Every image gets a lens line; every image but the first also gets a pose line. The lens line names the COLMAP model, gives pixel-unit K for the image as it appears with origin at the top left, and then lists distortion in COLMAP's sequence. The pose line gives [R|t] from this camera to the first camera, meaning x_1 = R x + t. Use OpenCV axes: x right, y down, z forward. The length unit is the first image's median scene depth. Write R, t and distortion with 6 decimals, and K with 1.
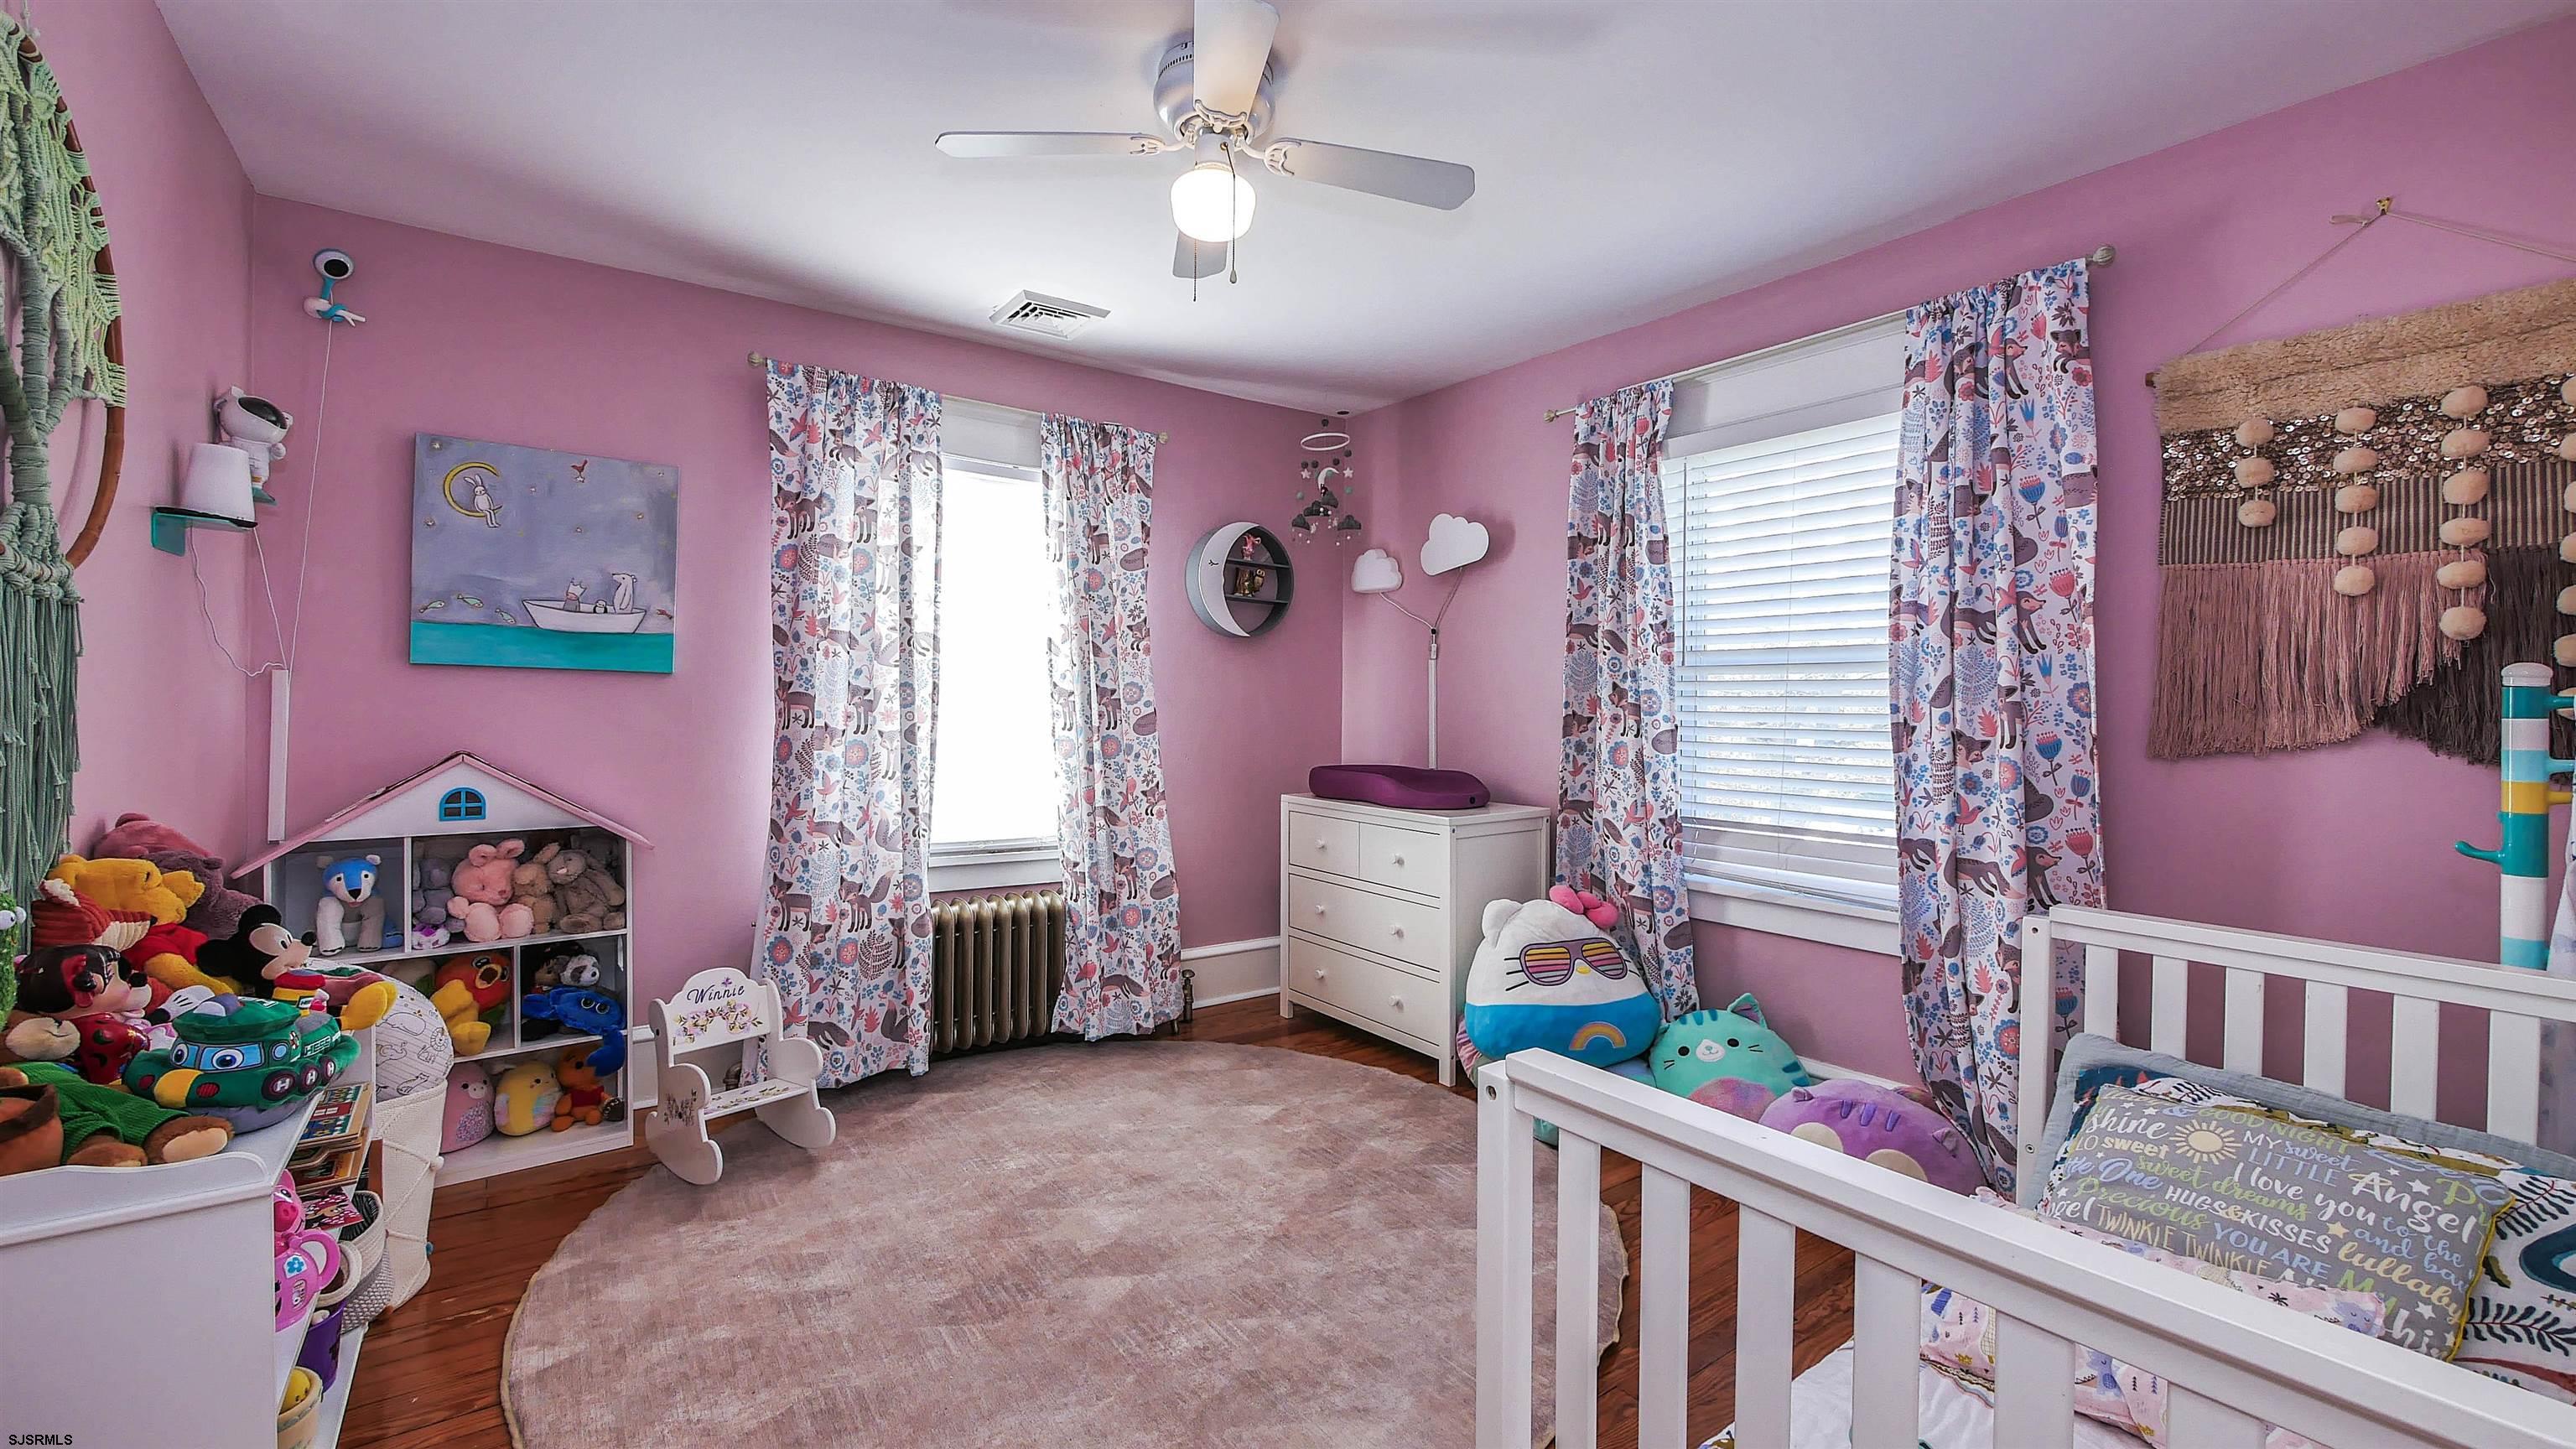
lens RADIAL K [[1060.5, 0, 1287.9], [0, 1060.5, 707.0], [0, 0, 1]] dist [-0.007353, 0.000073]
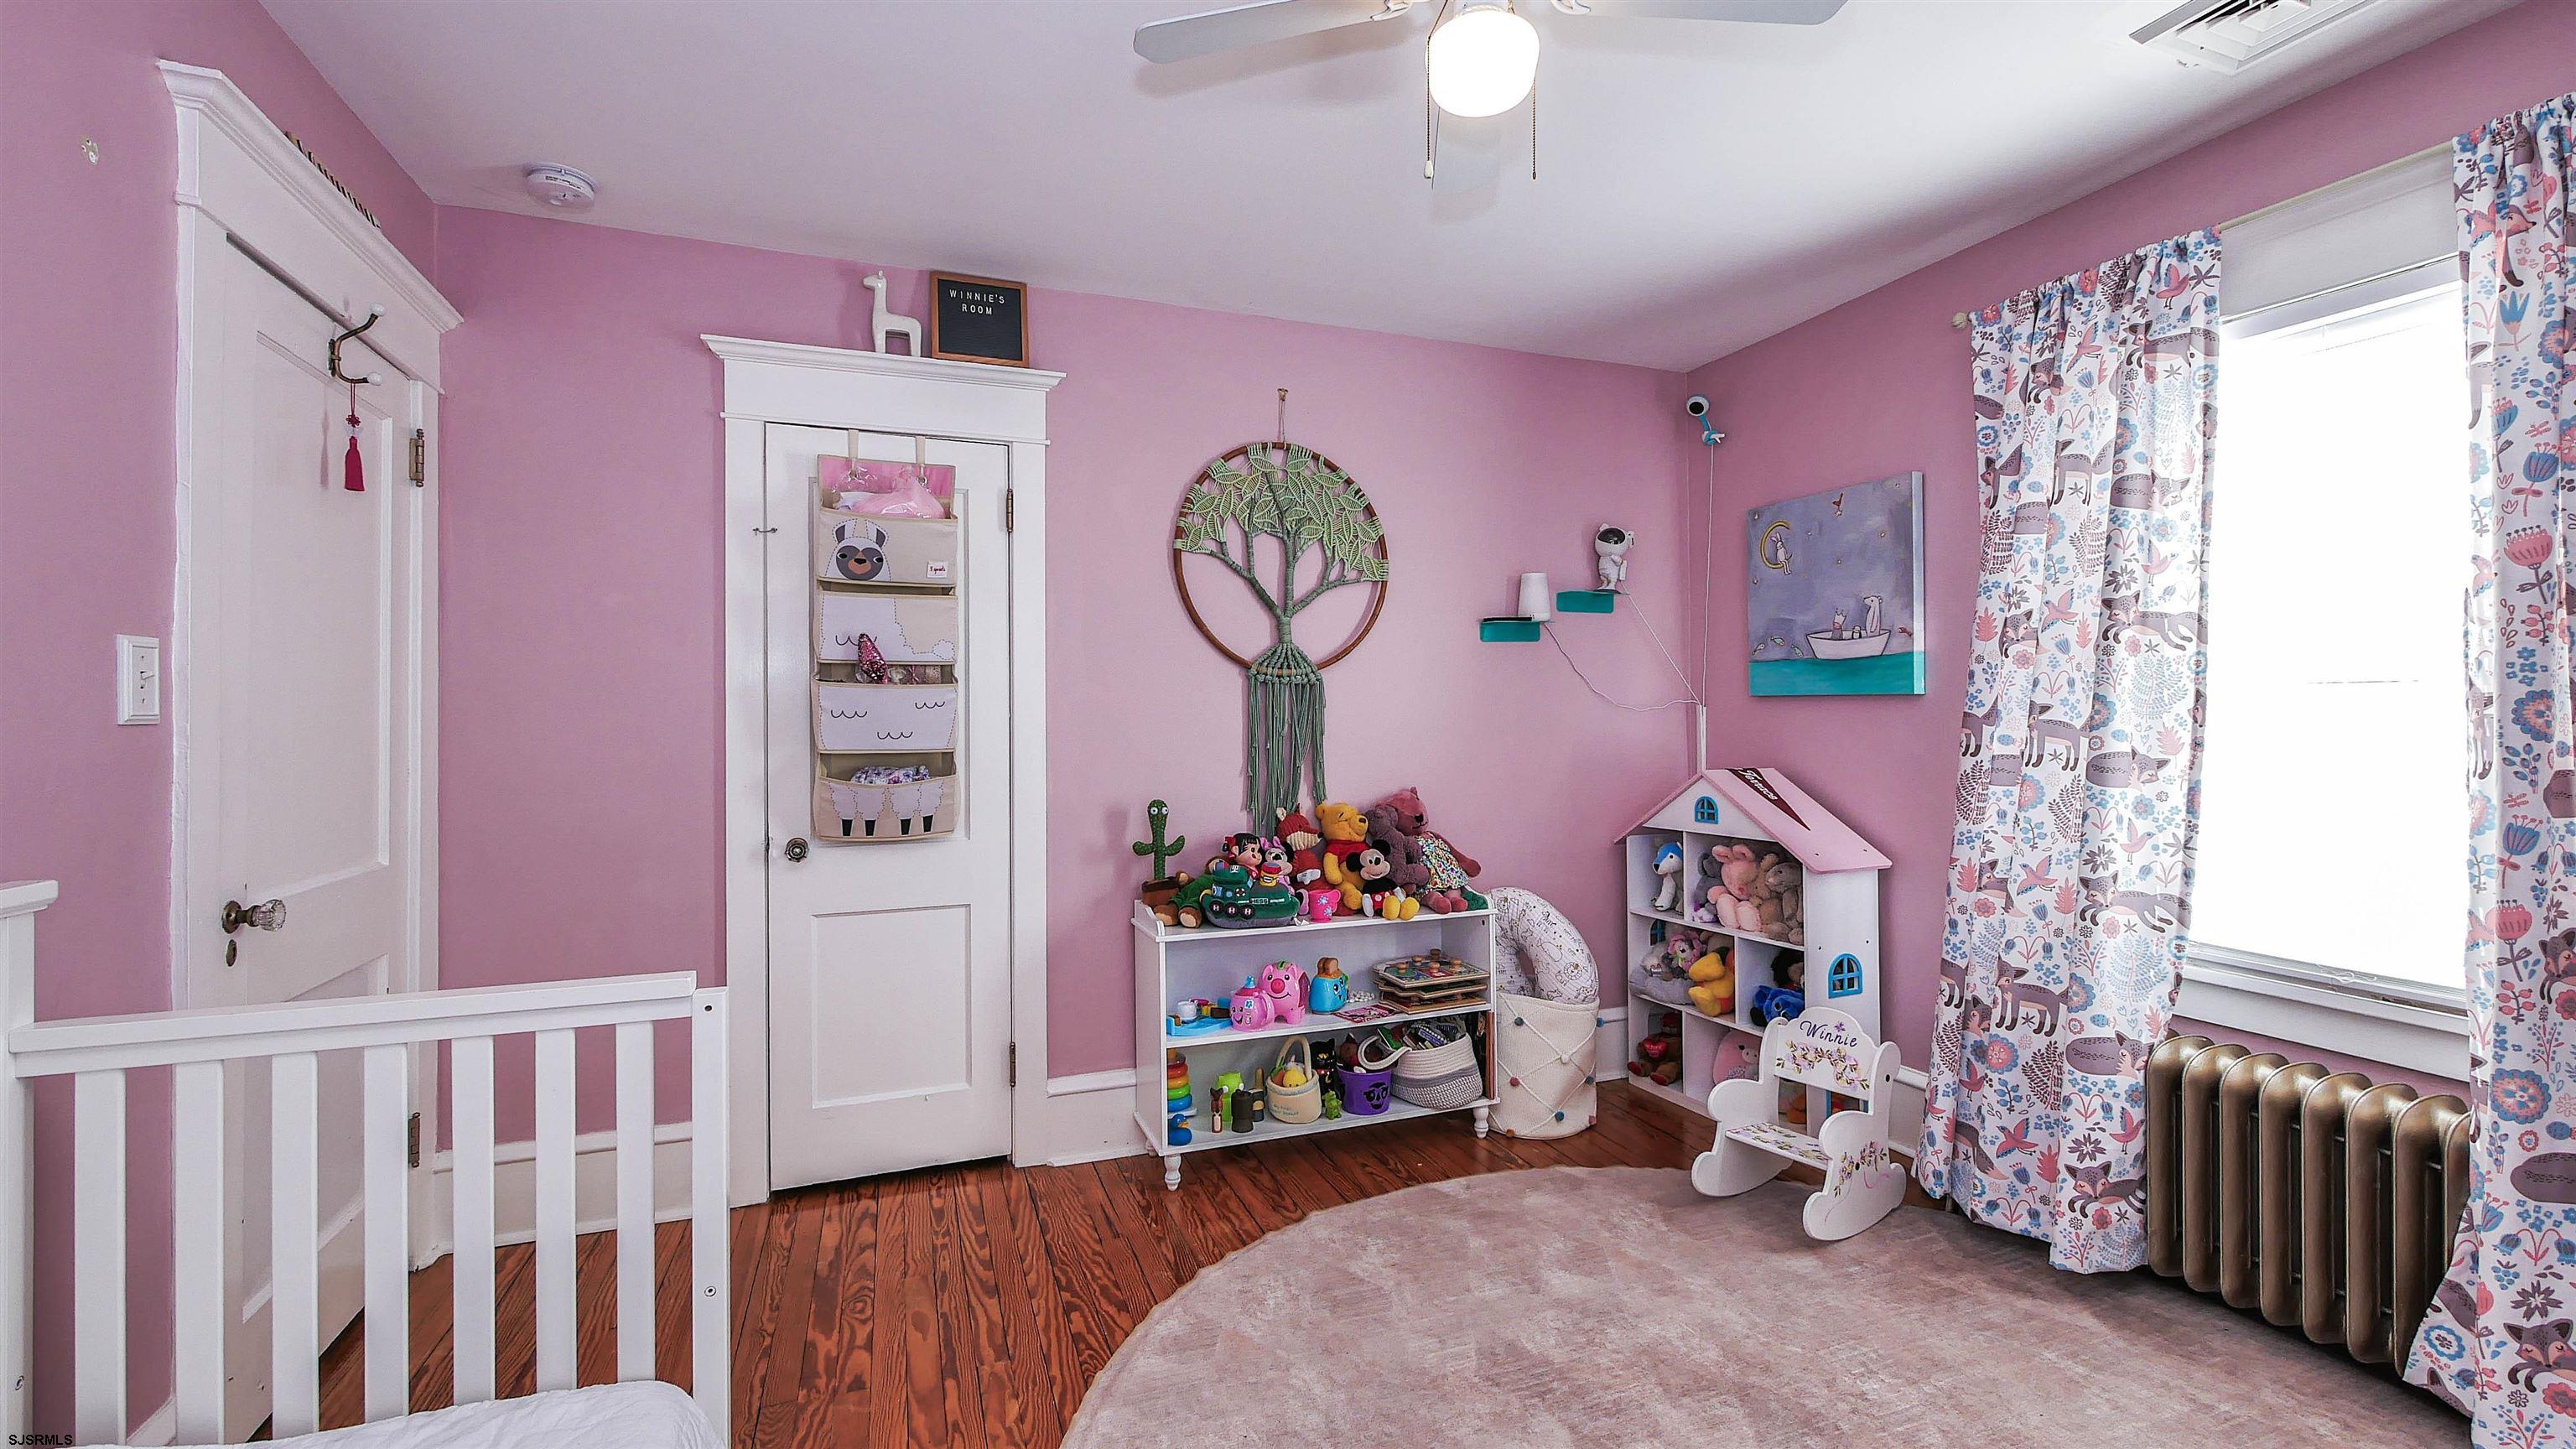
lens RADIAL K [[1060.5, 0, 1287.9], [0, 1060.5, 707.0], [0, 0, 1]] dist [-0.007353, 0.000073]
pose [[-0.263314, -0.024410, -0.964401, 0.478970], [0.001988, 0.999664, -0.025846, 0.002234], [0.964708, -0.008723, -0.263177, 0.748286]]
